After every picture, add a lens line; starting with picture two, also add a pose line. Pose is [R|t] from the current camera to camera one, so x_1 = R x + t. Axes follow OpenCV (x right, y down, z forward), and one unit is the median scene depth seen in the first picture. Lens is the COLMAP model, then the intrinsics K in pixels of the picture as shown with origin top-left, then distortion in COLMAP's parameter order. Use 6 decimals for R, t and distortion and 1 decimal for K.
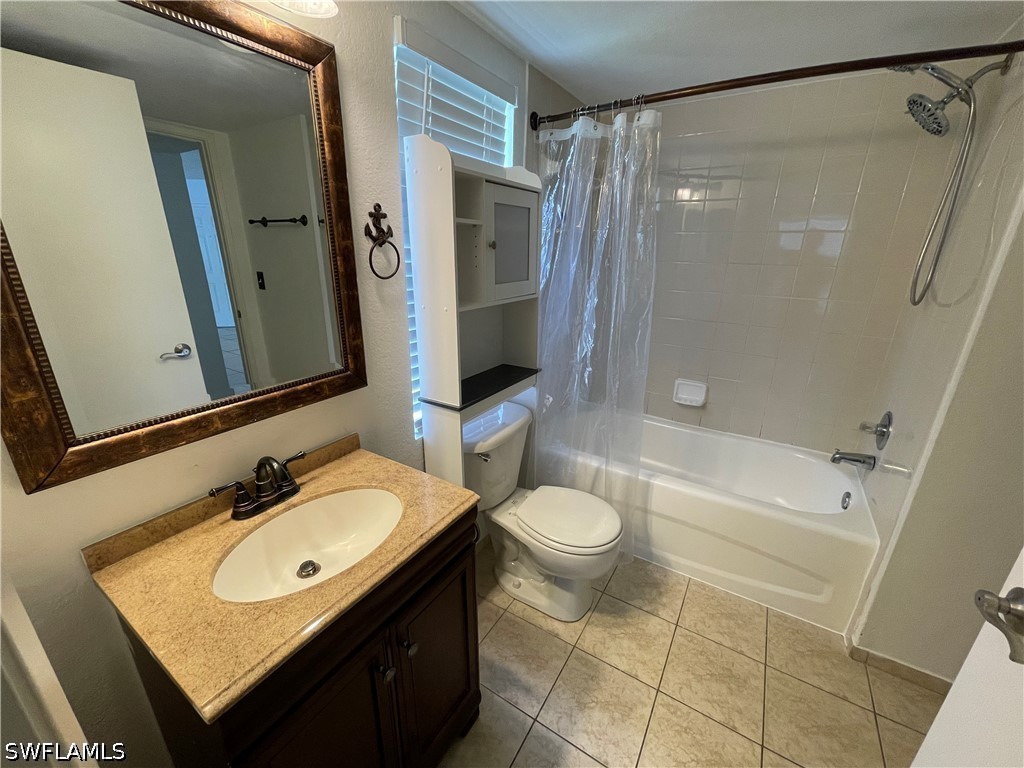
lens RADIAL K [[413.9, 0, 510.6], [0, 413.9, 385.9], [0, 0, 1]] dist [-0.002932, -0.000199]
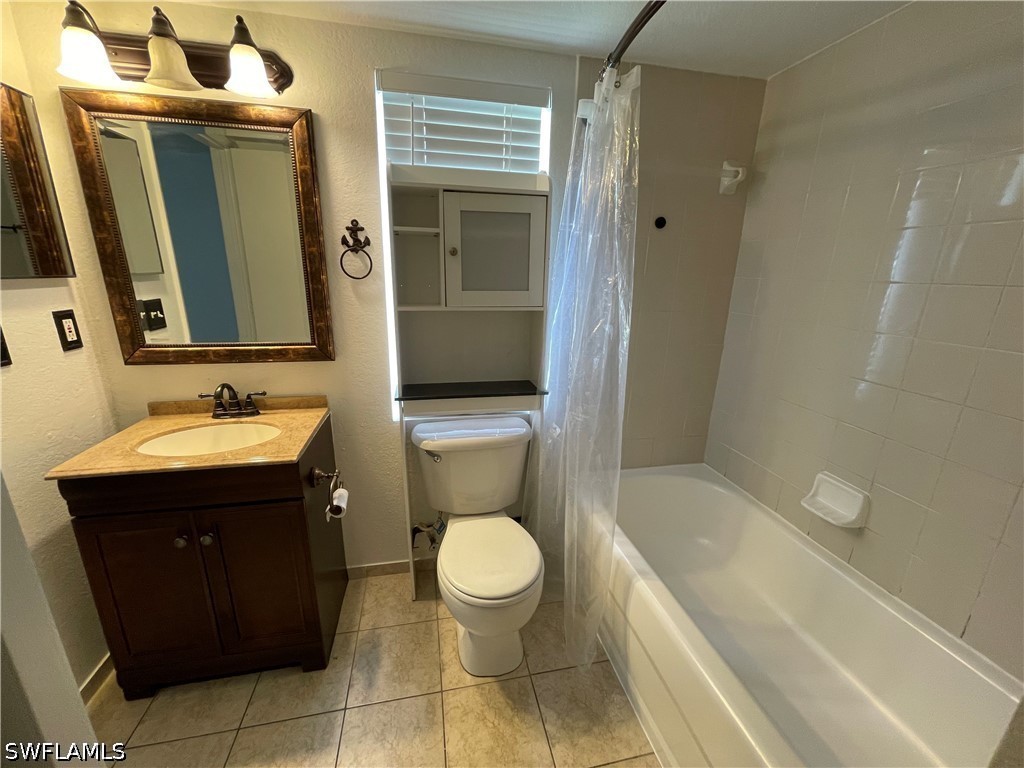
lens RADIAL K [[413.9, 0, 512.4], [0, 413.9, 384.7], [0, 0, 1]] dist [-0.002932, -0.000199]
pose [[0.696591, 0.195617, -0.690286, 0.906471], [-0.237643, 0.970712, 0.035272, -0.099848], [0.676968, 0.139471, 0.722677, 0.441449]]
